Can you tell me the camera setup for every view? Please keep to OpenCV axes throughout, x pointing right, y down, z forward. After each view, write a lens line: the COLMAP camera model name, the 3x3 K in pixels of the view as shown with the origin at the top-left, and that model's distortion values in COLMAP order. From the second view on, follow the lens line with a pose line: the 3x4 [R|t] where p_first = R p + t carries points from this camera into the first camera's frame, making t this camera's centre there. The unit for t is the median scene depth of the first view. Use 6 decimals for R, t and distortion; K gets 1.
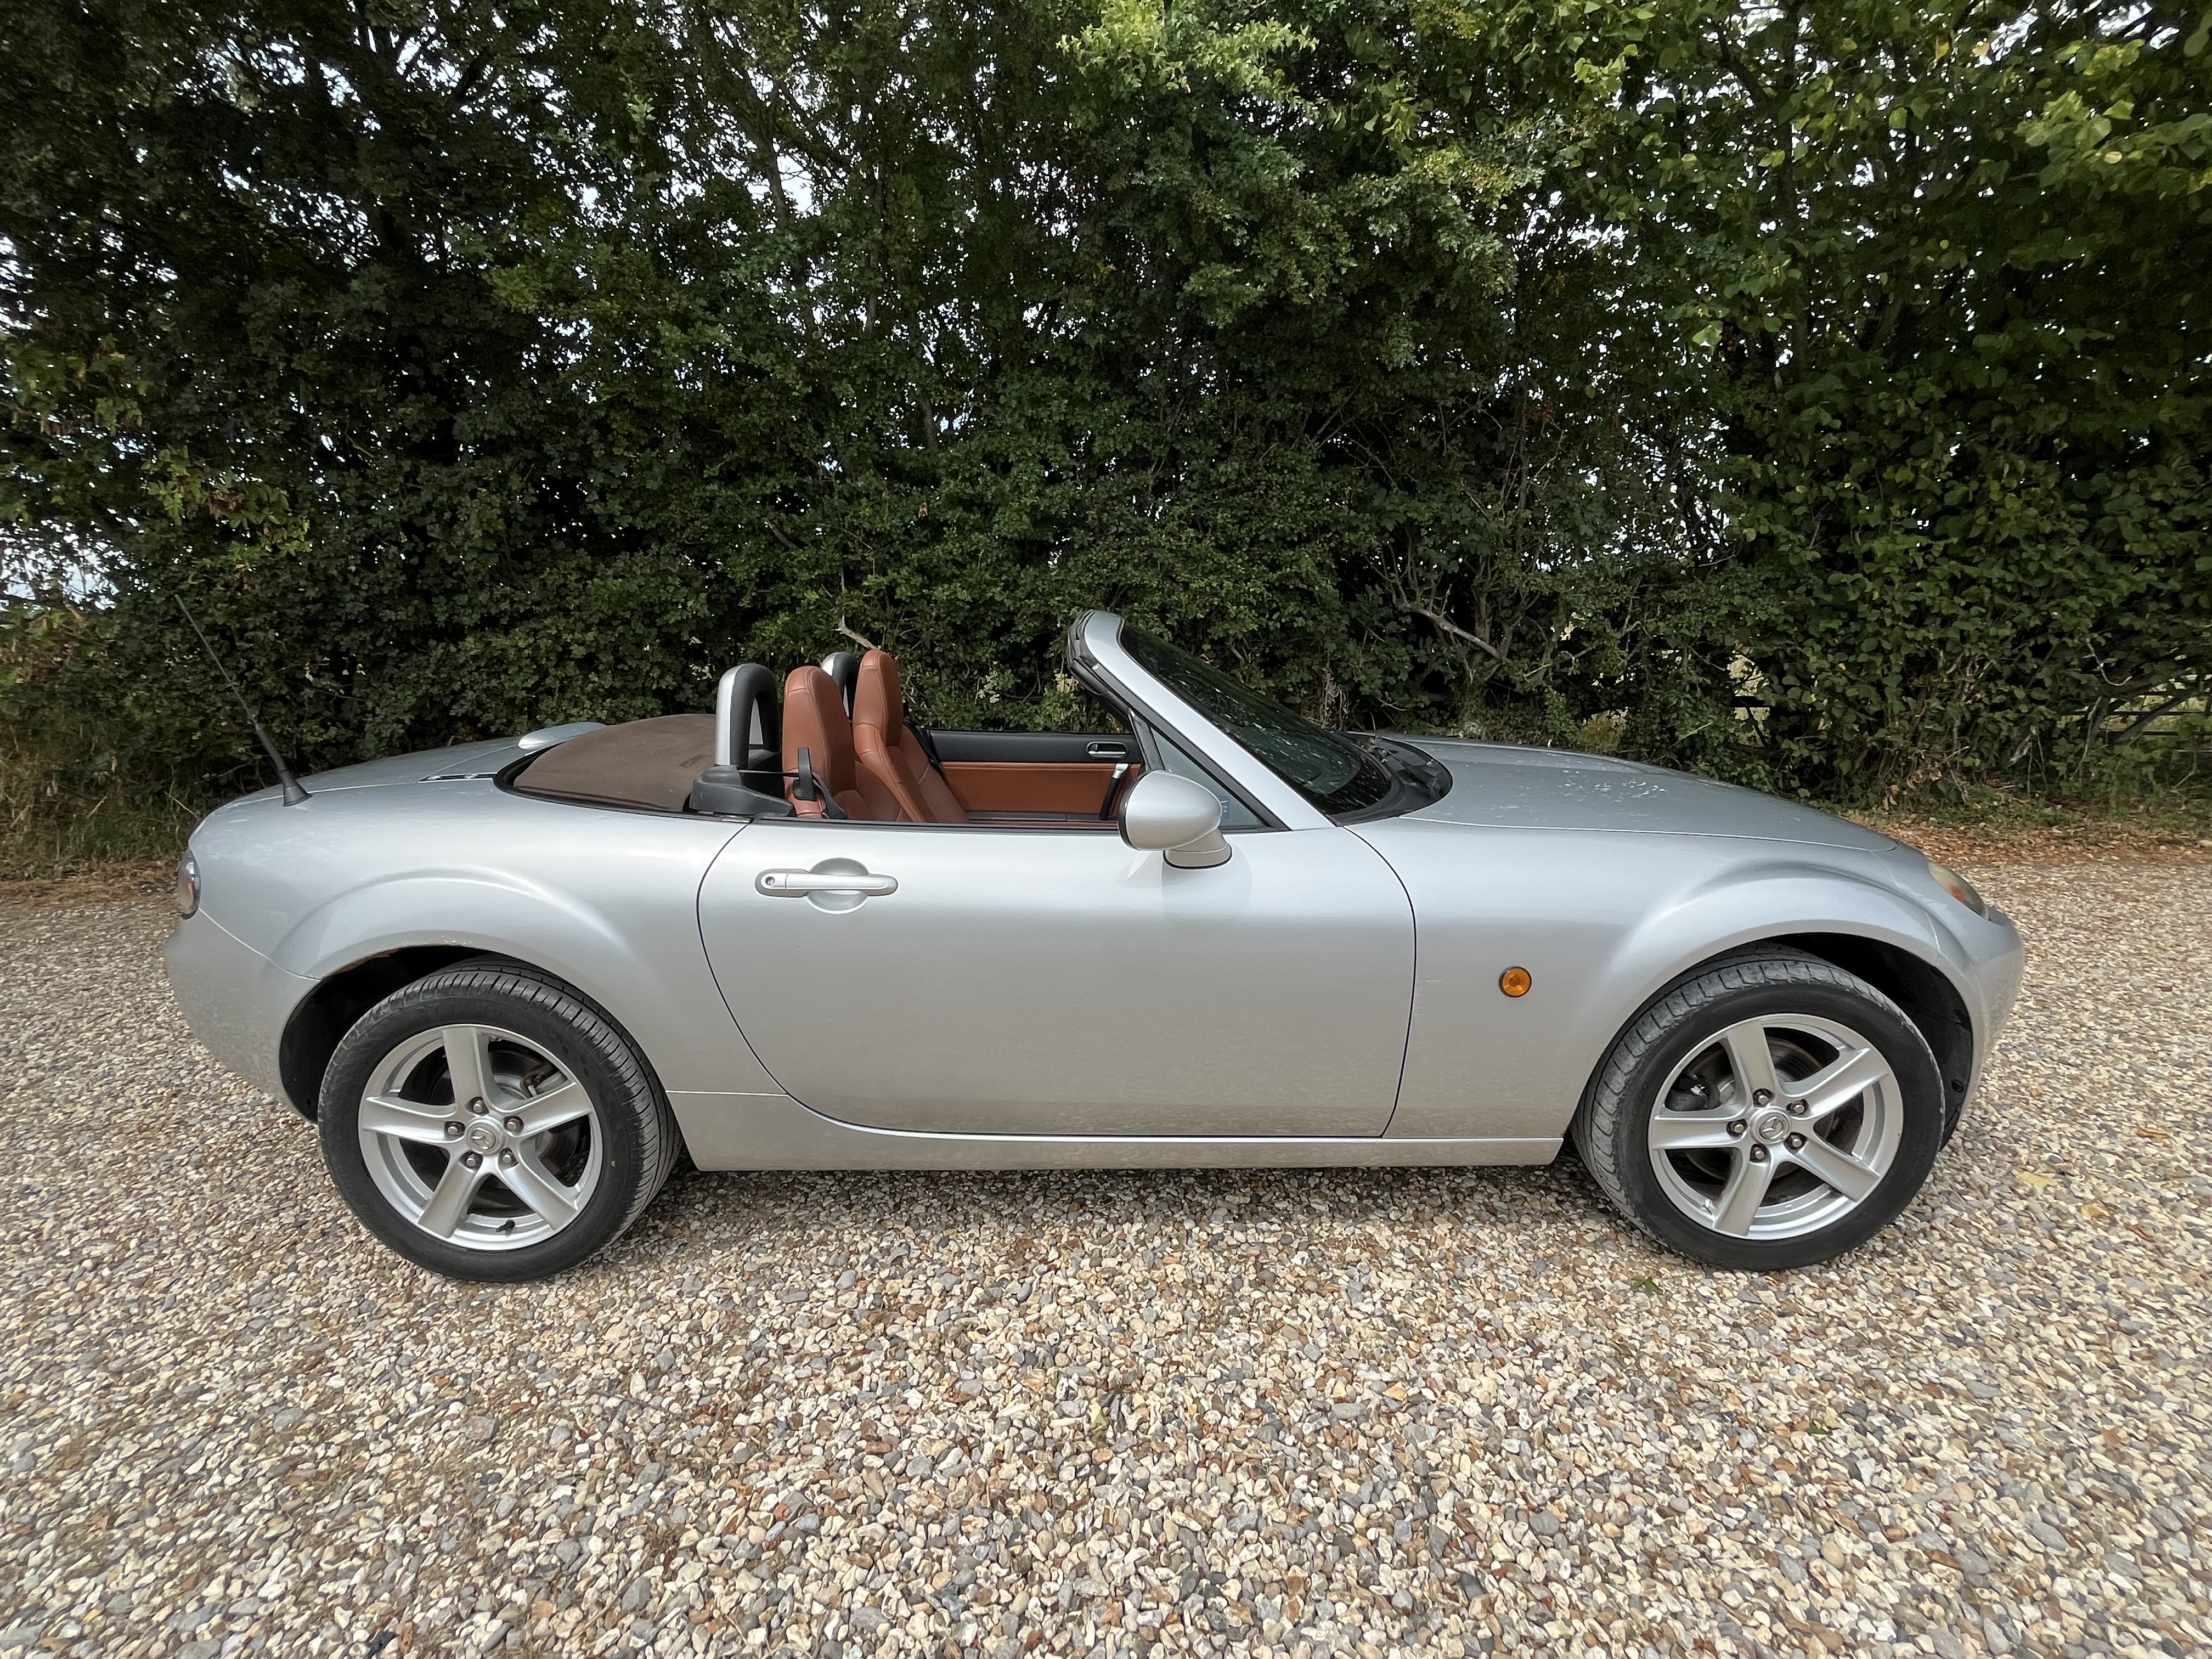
lens RADIAL K [[1164.8, 0, 1106.0], [0, 1164.8, 829.5], [0, 0, 1]] dist [-0.001297, 0.000650]
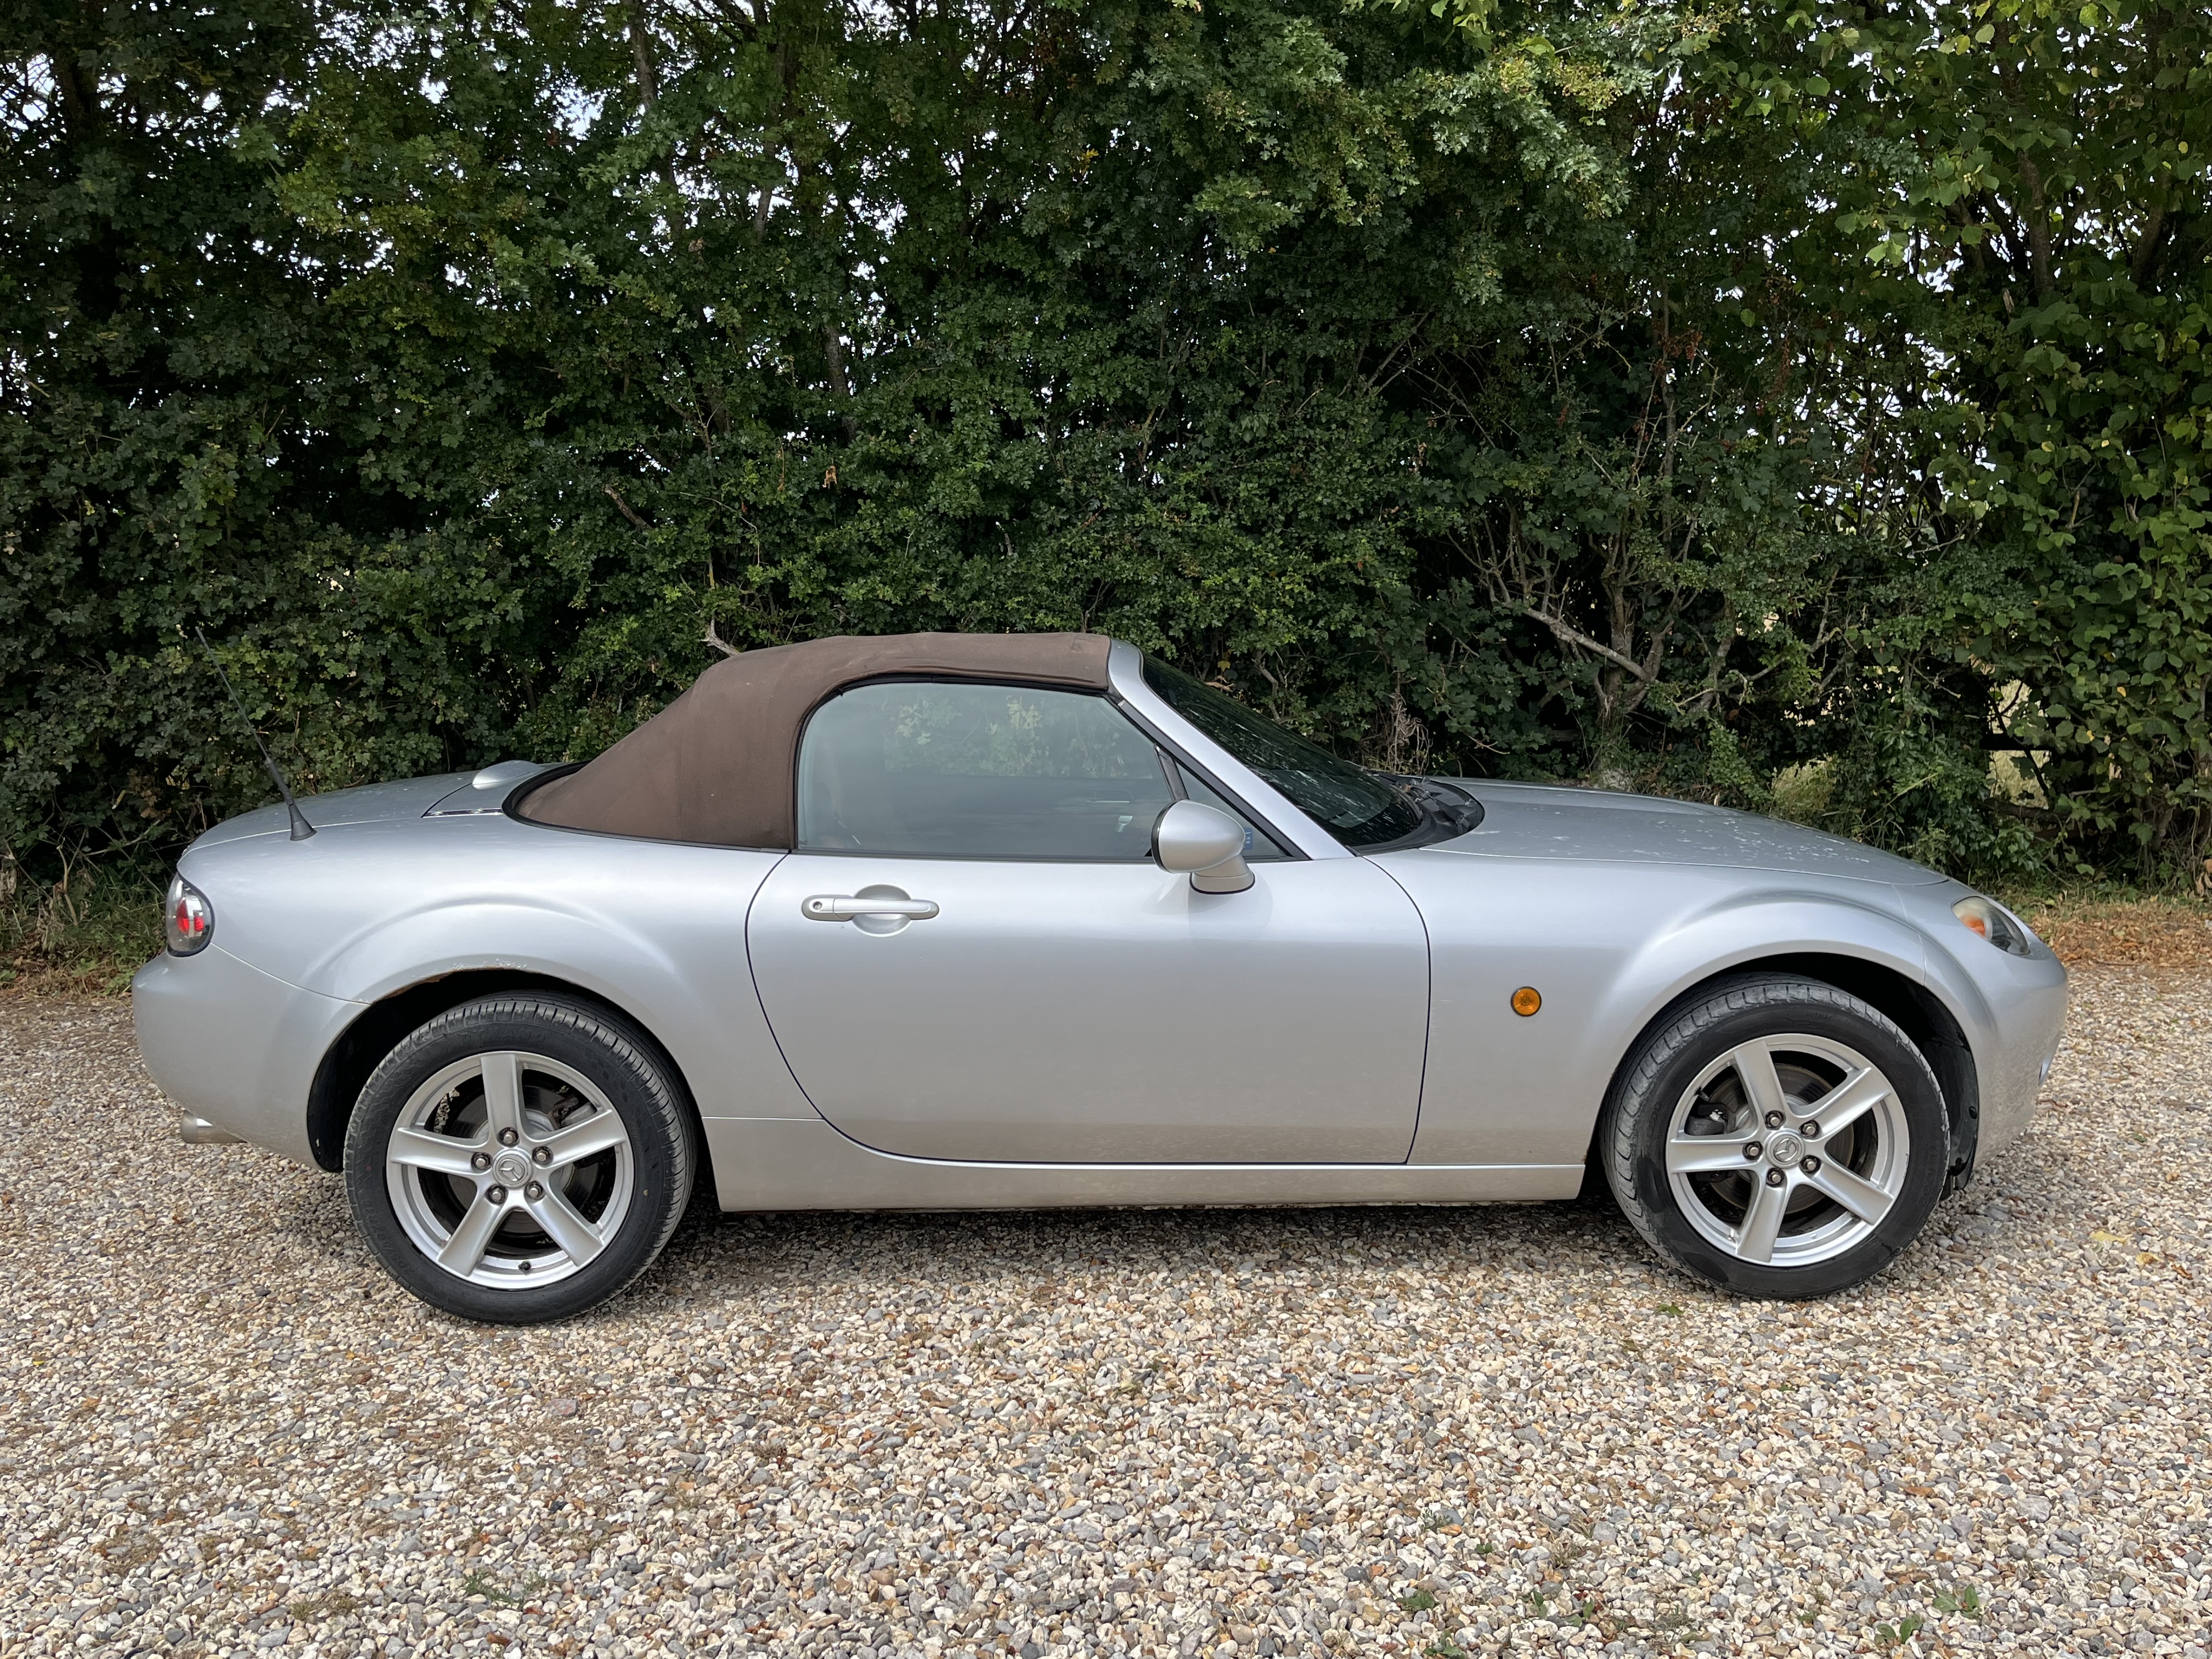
lens RADIAL K [[1809.7, 0, 1106.0], [0, 1809.7, 829.5], [0, 0, 1]] dist [0.081248, -0.070705]
pose [[0.999786, -0.000592, 0.020657, -0.053901], [0.001871, 0.998077, -0.061951, 0.067374], [-0.020581, 0.061977, 0.997865, -0.559841]]
